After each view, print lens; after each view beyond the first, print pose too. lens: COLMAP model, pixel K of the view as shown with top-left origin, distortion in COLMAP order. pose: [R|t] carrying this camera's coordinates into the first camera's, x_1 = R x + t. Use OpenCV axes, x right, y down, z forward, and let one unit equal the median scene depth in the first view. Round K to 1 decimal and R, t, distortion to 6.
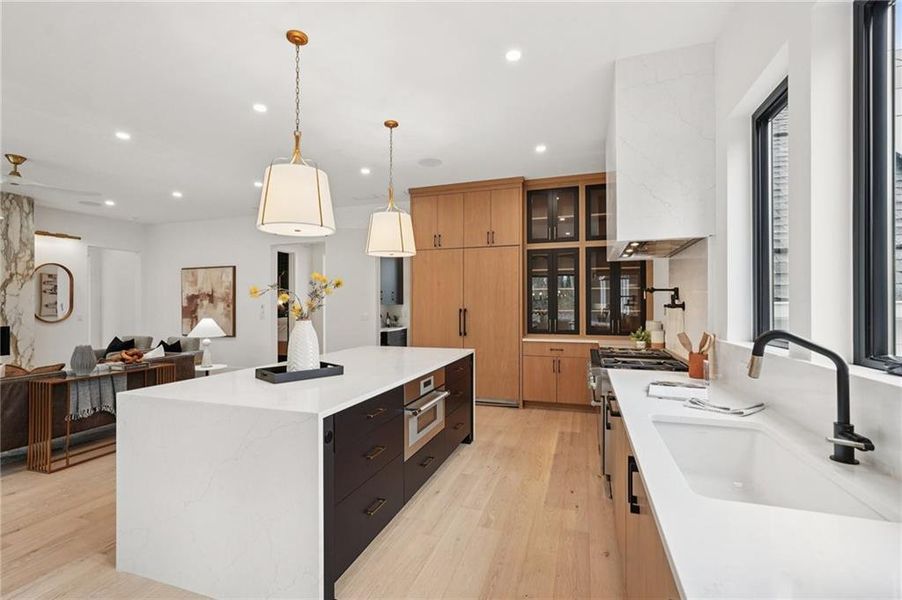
lens RADIAL K [[401.1, 0, 450.5], [0, 401.1, 301.5], [0, 0, 1]] dist [-0.005357, 0.002993]
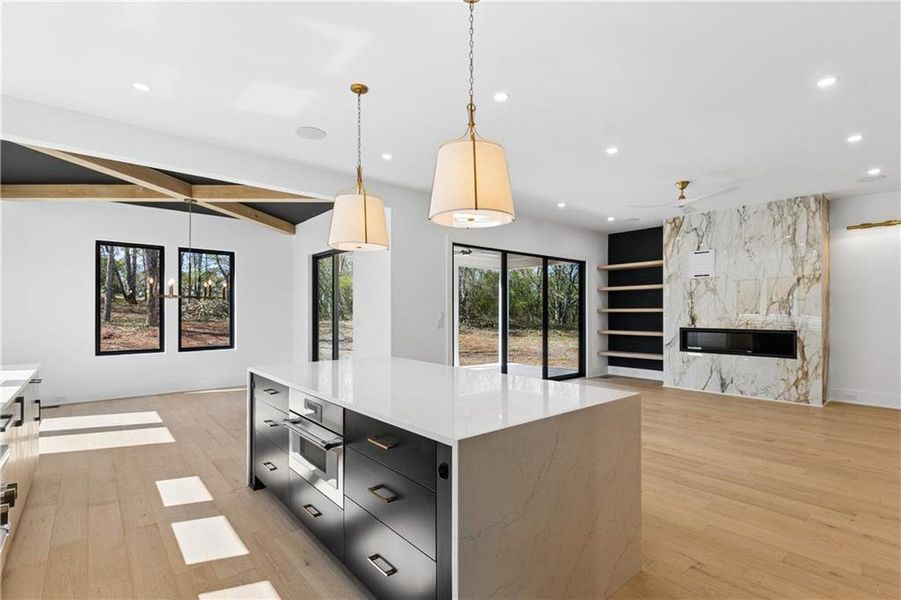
lens RADIAL K [[419.0, 0, 451.0], [0, 419.0, 313.9], [0, 0, 1]] dist [-0.001641, -0.000512]
pose [[-0.516421, 0.009948, -0.856277, 0.230512], [0.007726, 0.999946, 0.006958, 0.006338], [0.856300, -0.003022, -0.516470, 0.764658]]
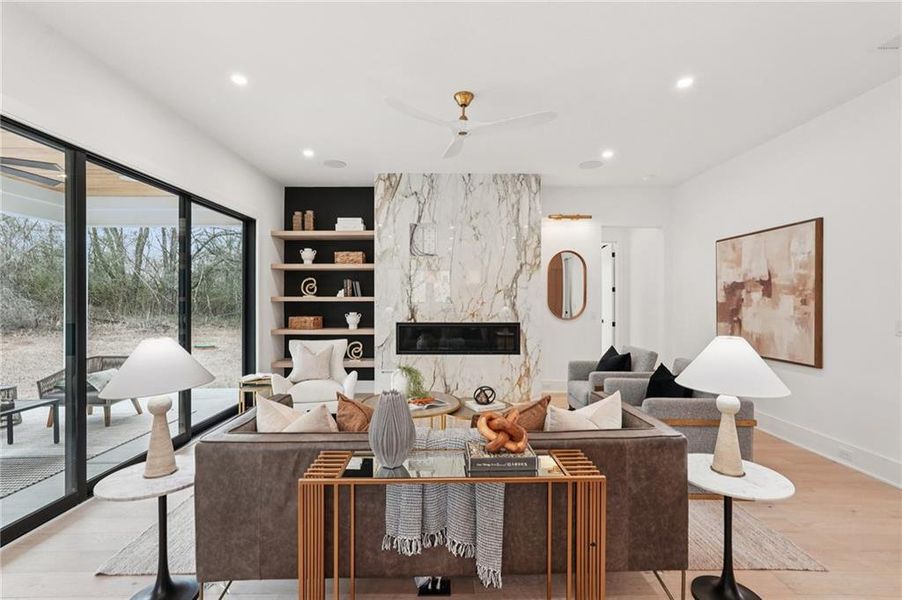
lens RADIAL K [[401.1, 0, 452.2], [0, 401.1, 300.0], [0, 0, 1]] dist [-0.005357, 0.002993]
pose [[0.328539, 0.005898, -0.944472, -0.290862], [0.001404, 0.999976, 0.006733, 0.005030], [0.944489, -0.003538, 0.328523, 0.537258]]
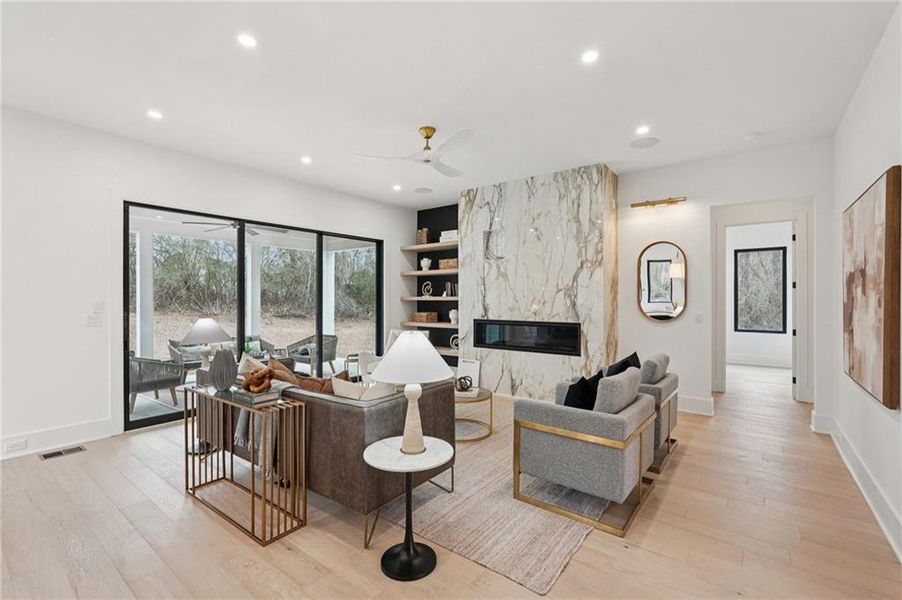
lens RADIAL K [[401.1, 0, 449.8], [0, 401.1, 298.8], [0, 0, 1]] dist [-0.005357, 0.002993]
pose [[-0.320226, 0.005958, -0.947322, -0.192931], [0.005561, 0.999975, 0.004410, 0.004865], [0.947325, -0.003856, -0.320251, 0.964867]]
